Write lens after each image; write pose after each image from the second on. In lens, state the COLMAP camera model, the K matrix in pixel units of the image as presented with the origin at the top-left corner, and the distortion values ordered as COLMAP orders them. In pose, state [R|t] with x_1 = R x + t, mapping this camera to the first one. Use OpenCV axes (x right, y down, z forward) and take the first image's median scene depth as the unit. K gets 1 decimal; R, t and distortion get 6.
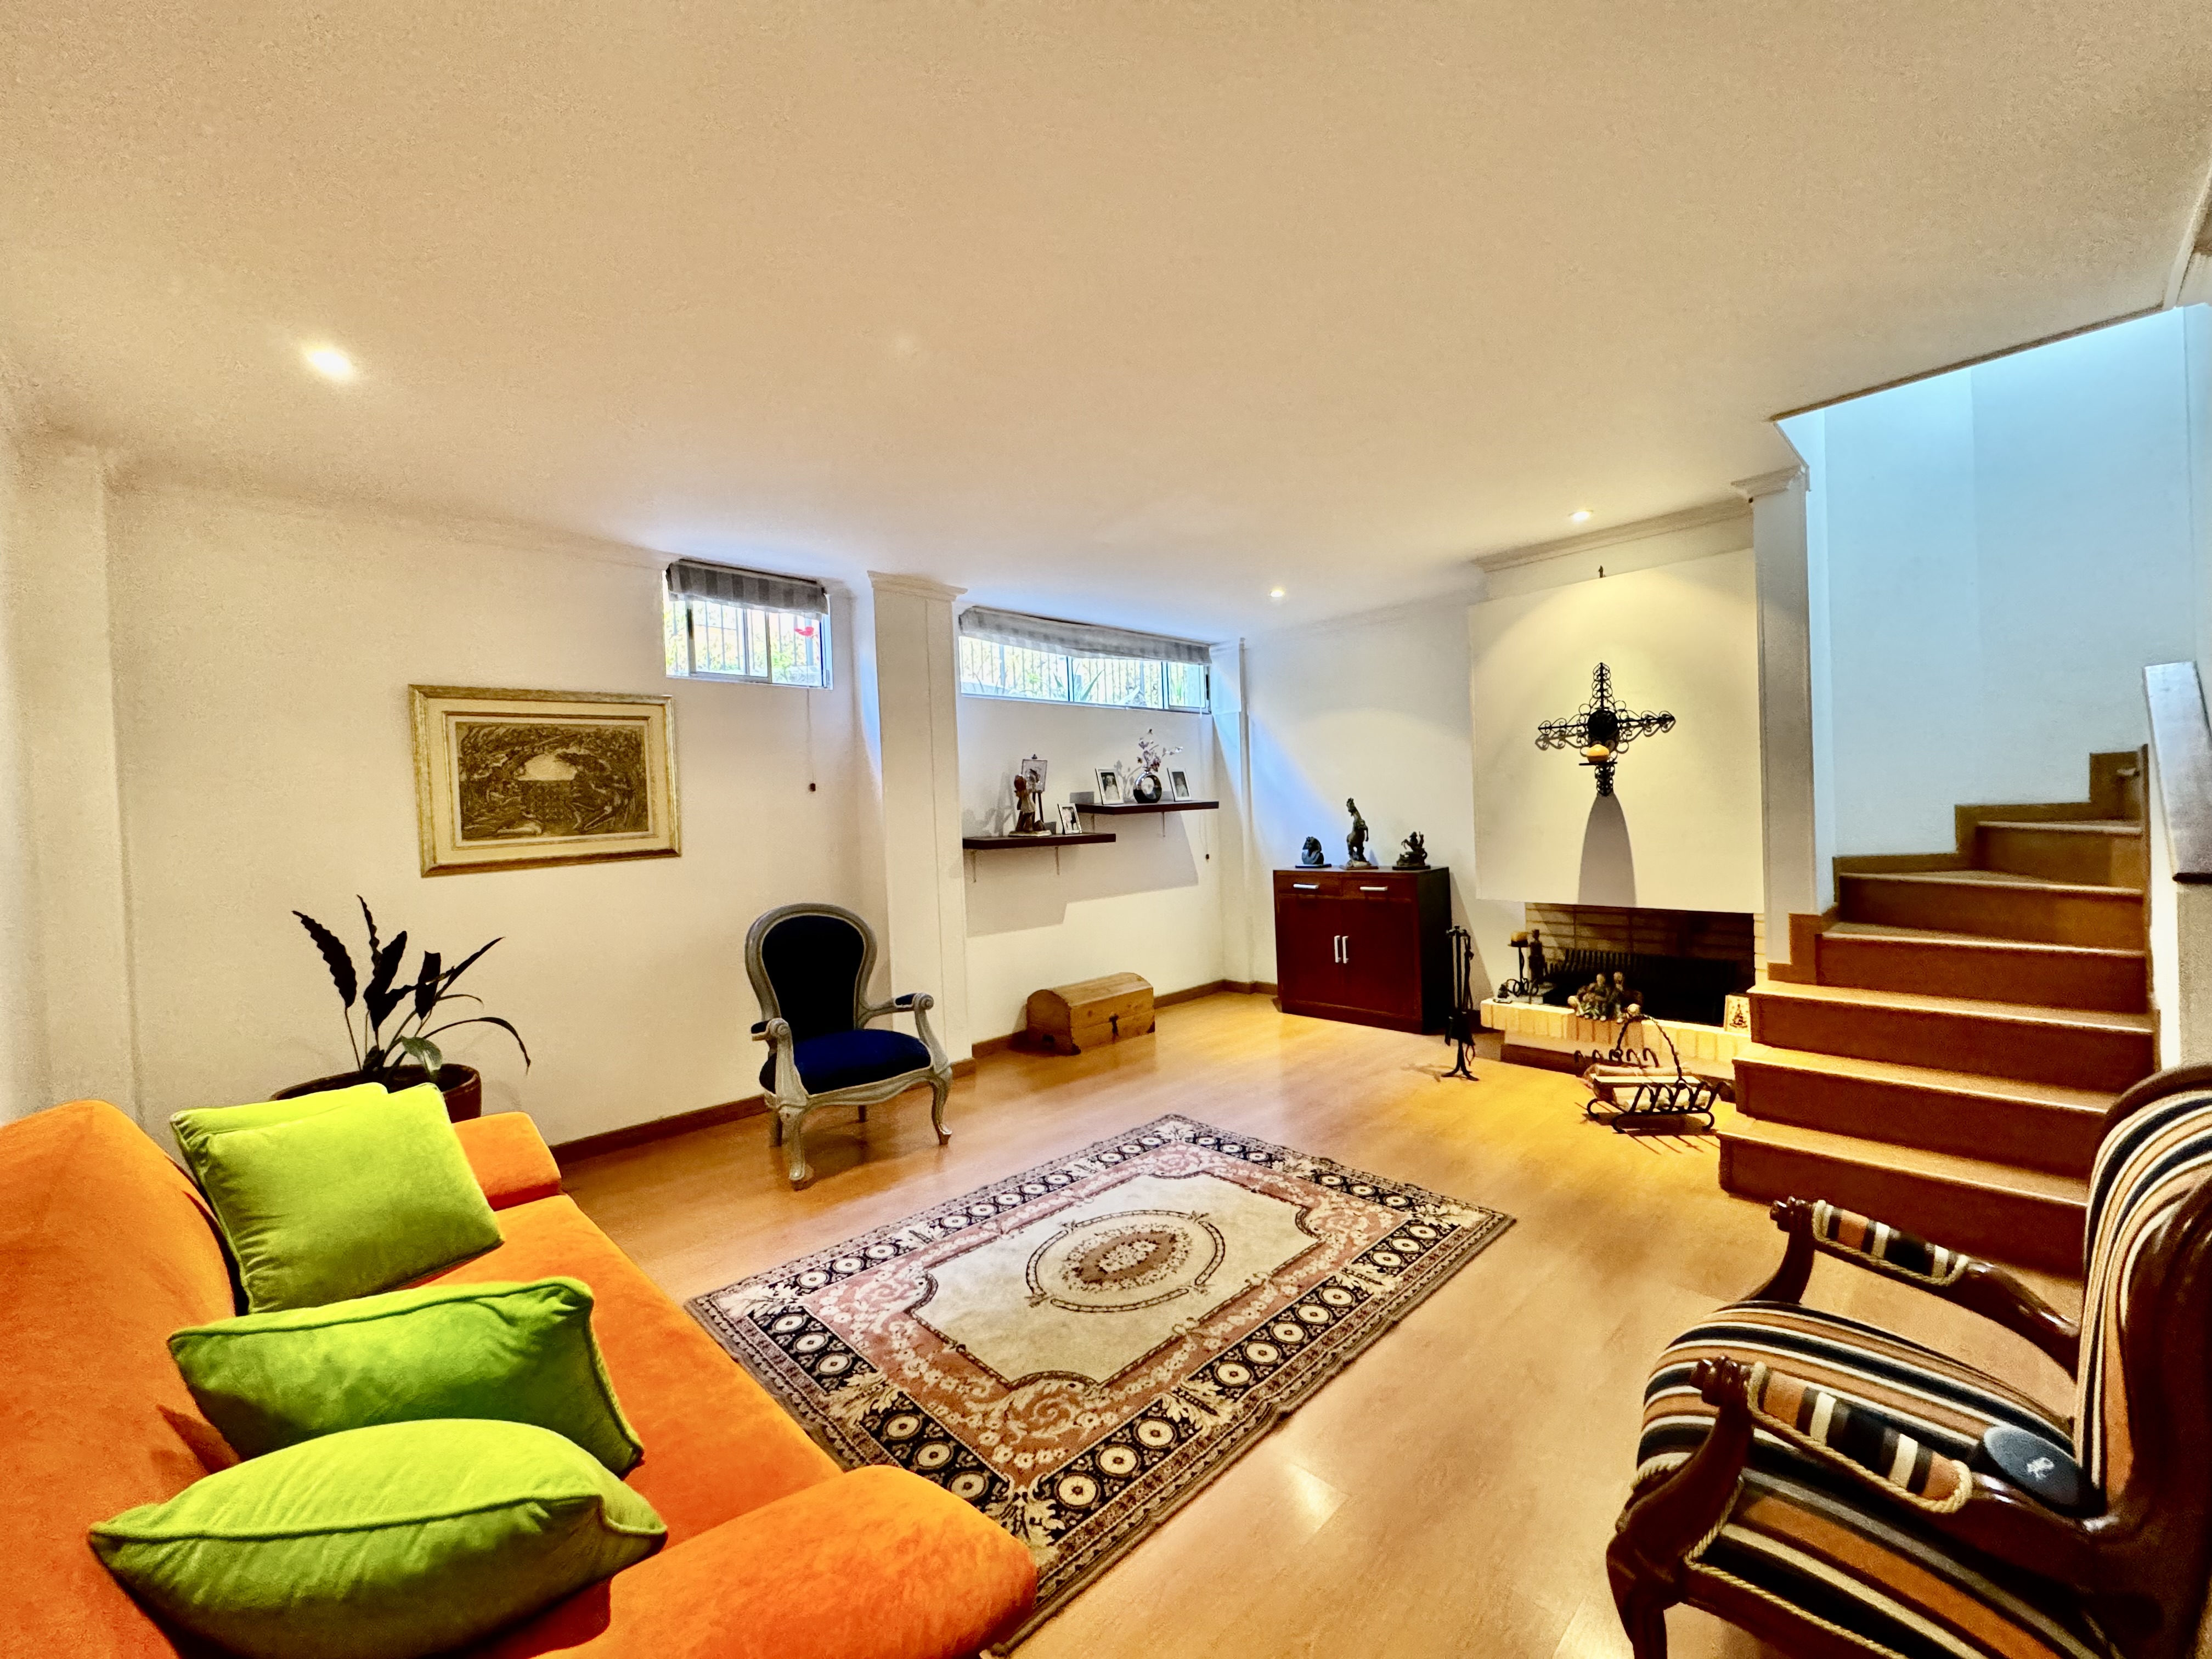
lens RADIAL K [[876.4, 0, 1103.9], [0, 876.4, 826.2], [0, 0, 1]] dist [-0.002081, 0.000028]
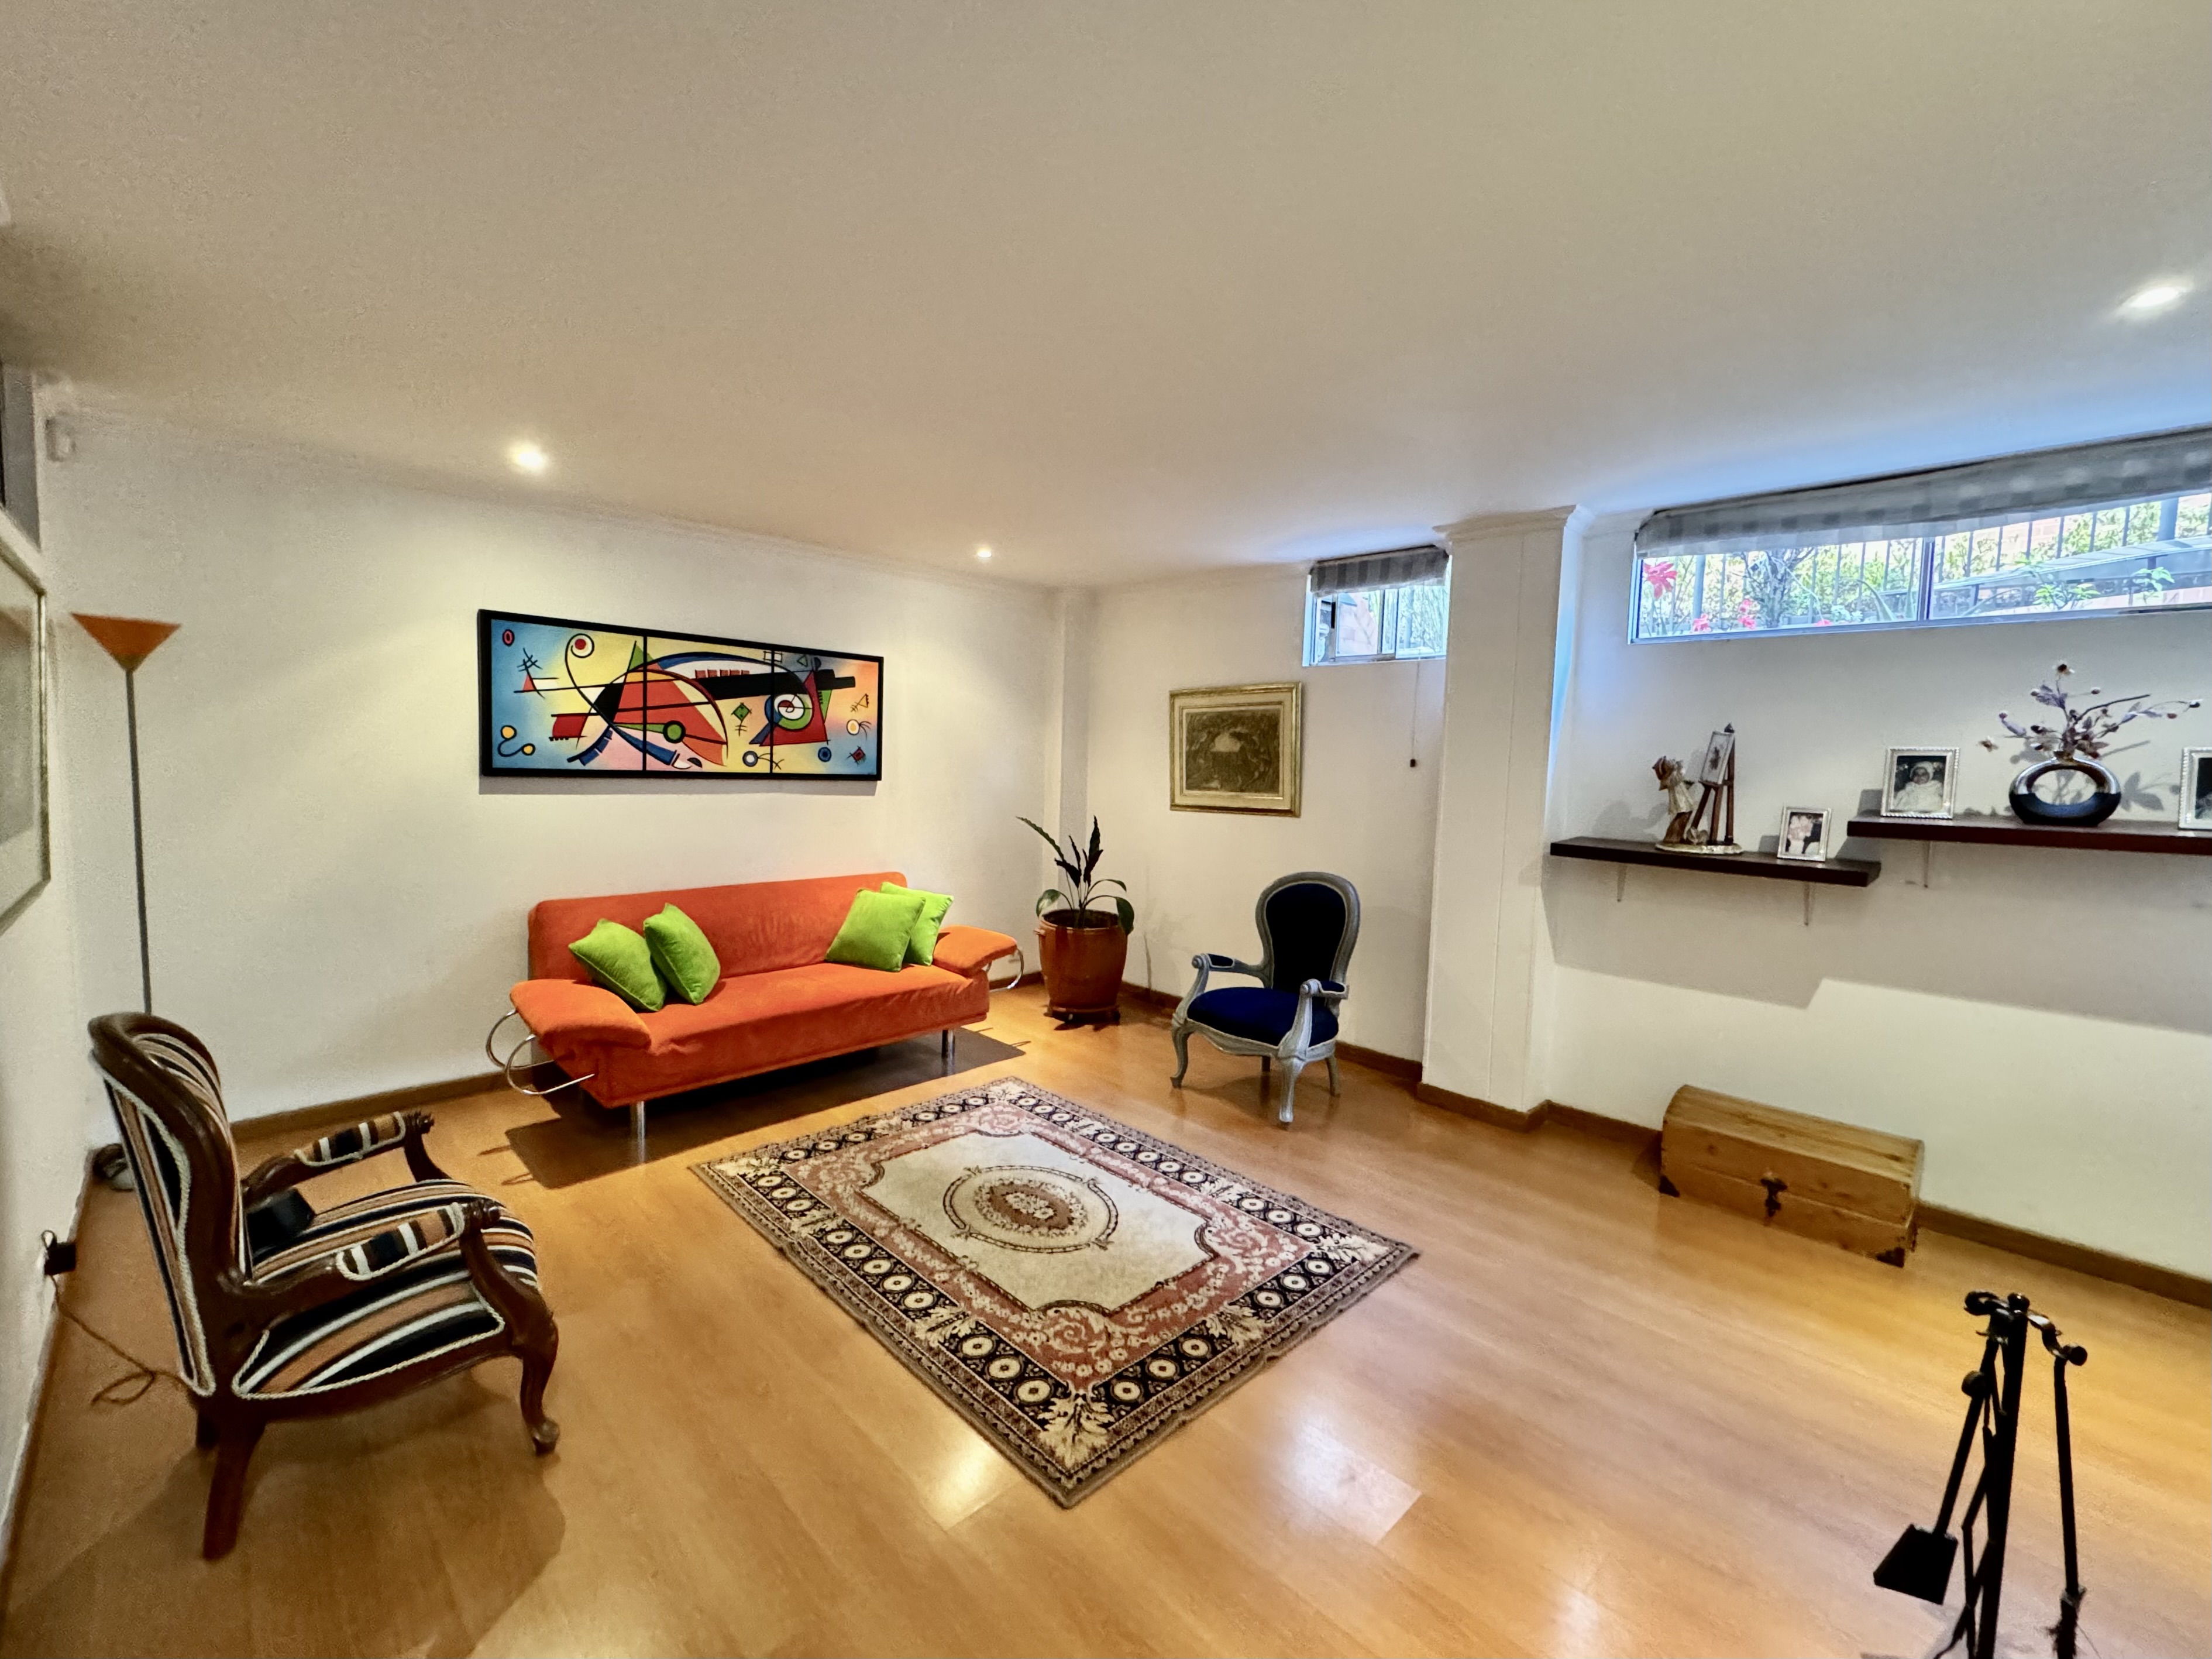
lens RADIAL K [[935.8, 0, 1105.6], [0, 935.8, 826.5], [0, 0, 1]] dist [-0.003533, -0.000108]
pose [[0.009880, 0.115750, -0.993229, 0.909632], [-0.044144, 0.992360, 0.115210, -0.102234], [0.998976, 0.042706, 0.014914, 0.833412]]
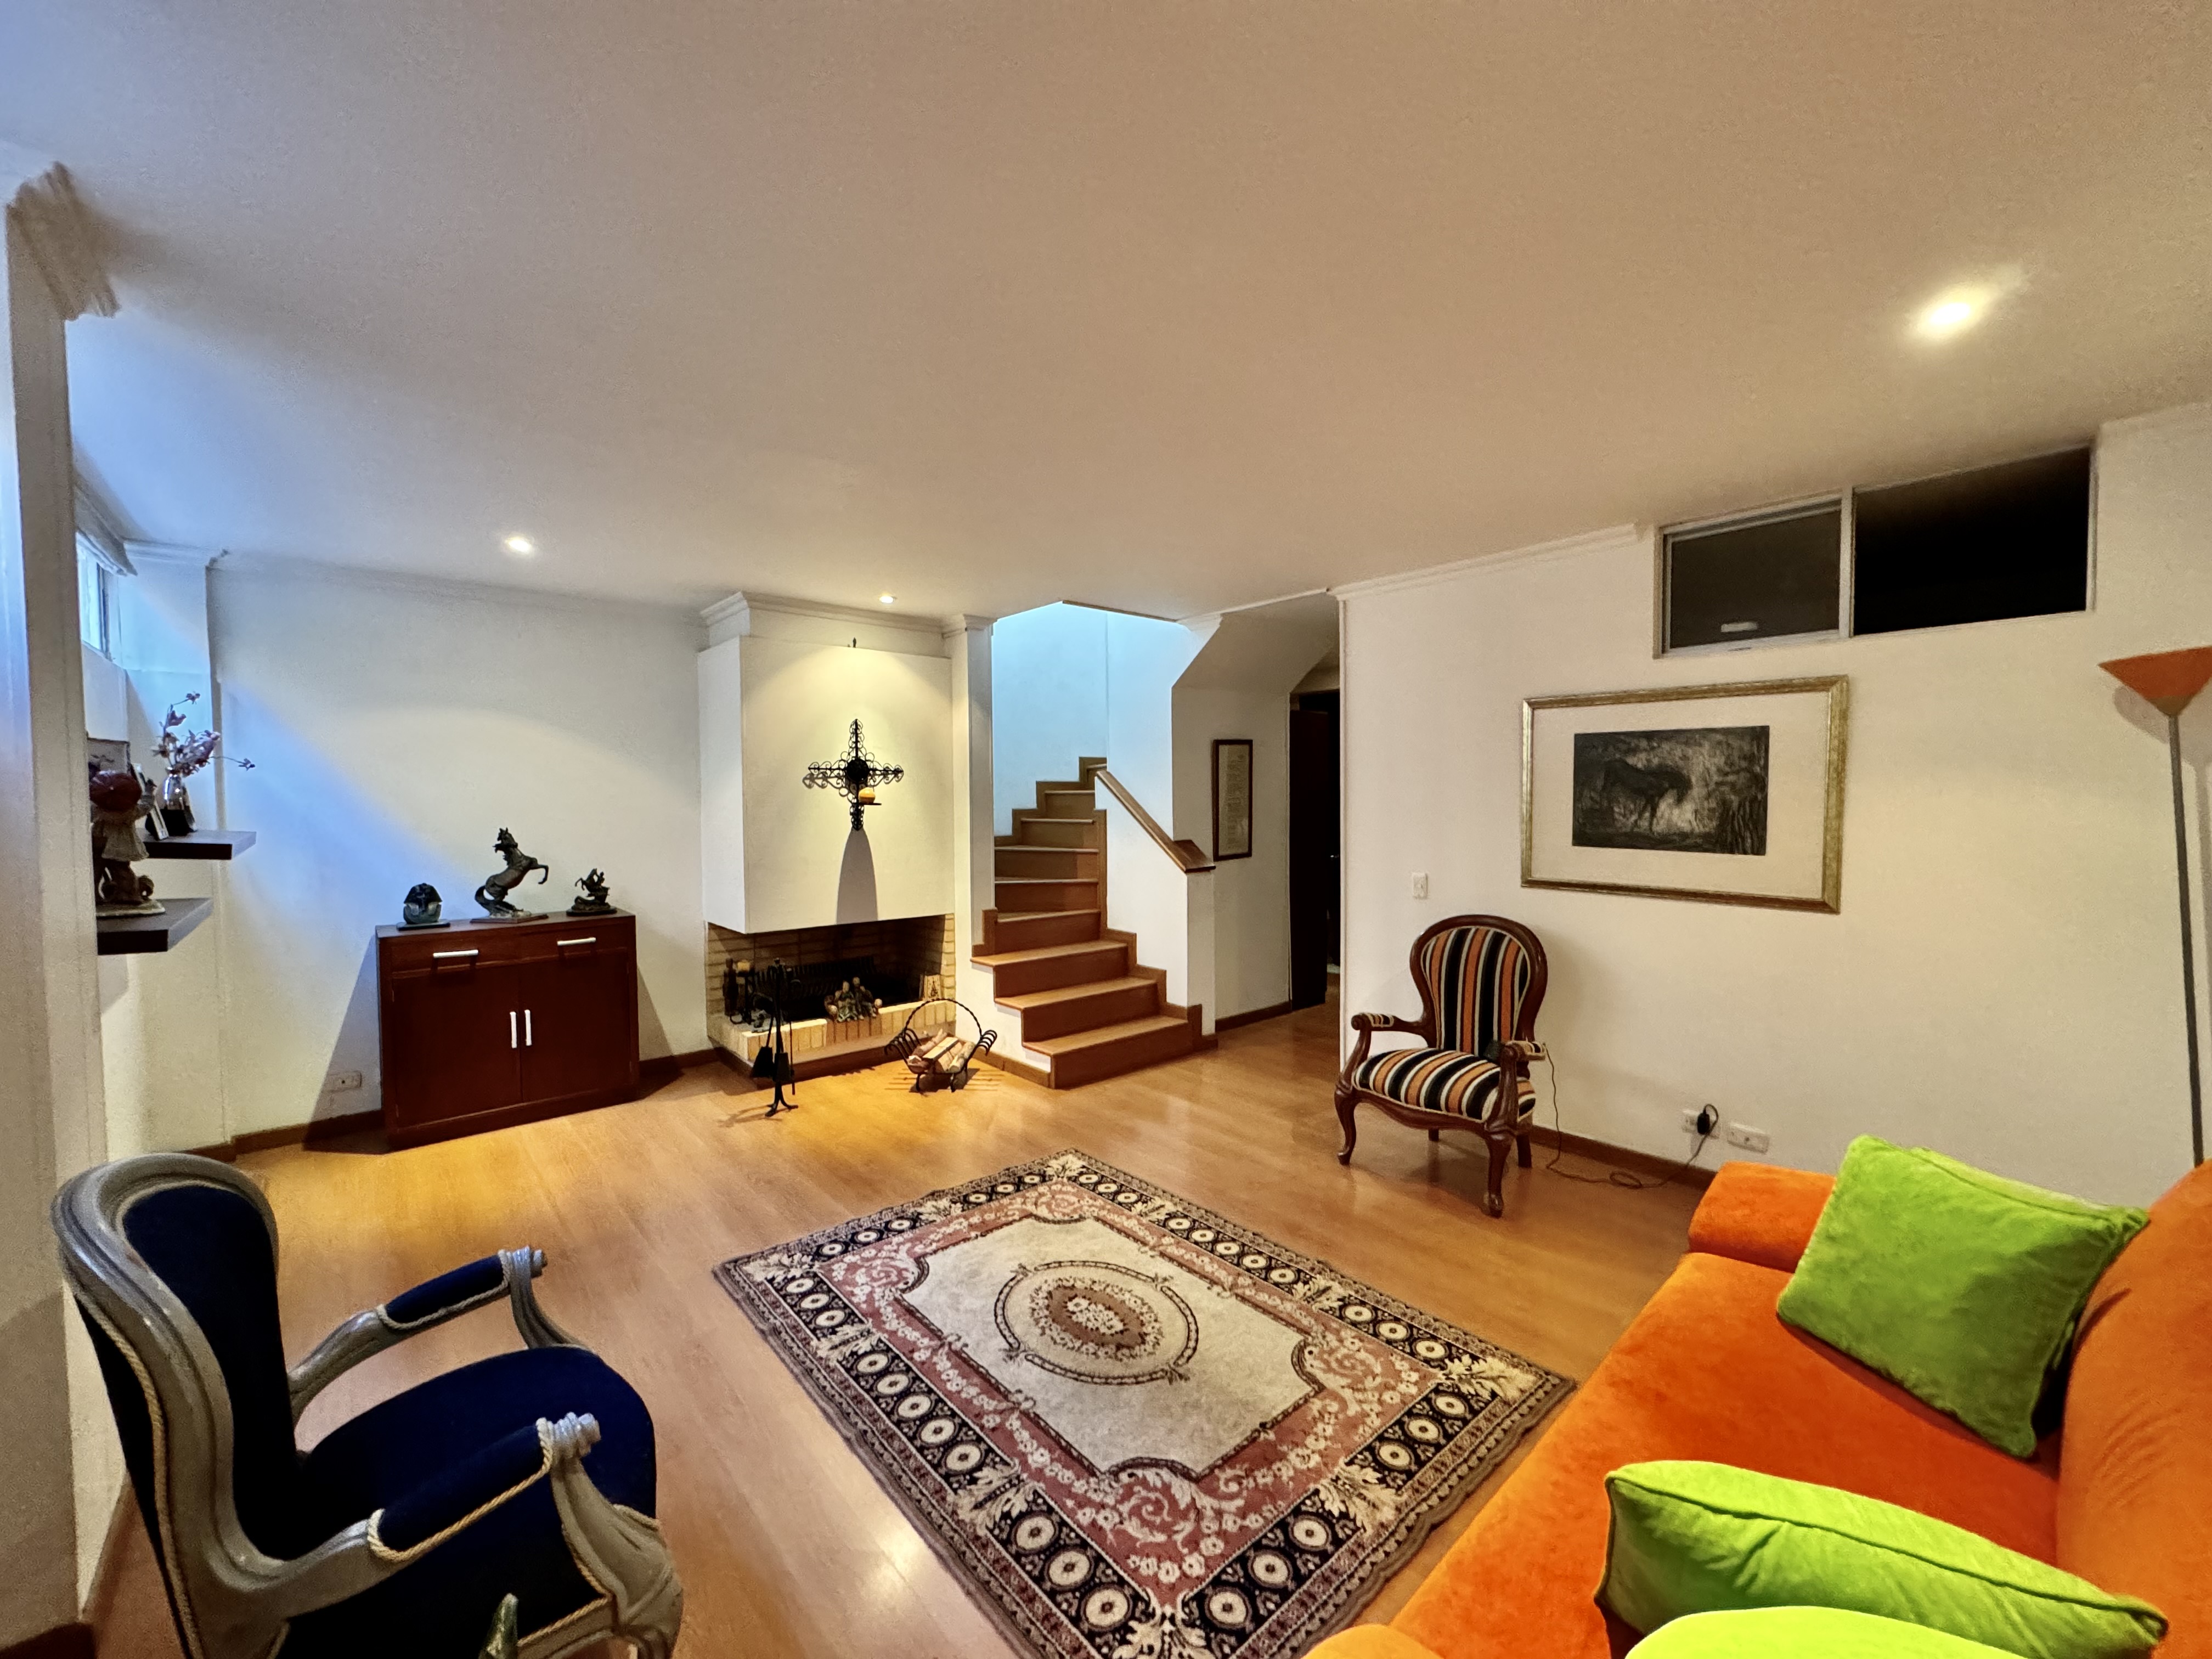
lens RADIAL K [[882.5, 0, 1096.9], [0, 882.5, 825.4], [0, 0, 1]] dist [-0.006501, -0.000033]
pose [[0.054670, 0.007399, 0.998477, -0.738382], [0.021304, 0.999736, -0.008575, -0.029267], [-0.998277, 0.021740, 0.054498, 0.734798]]
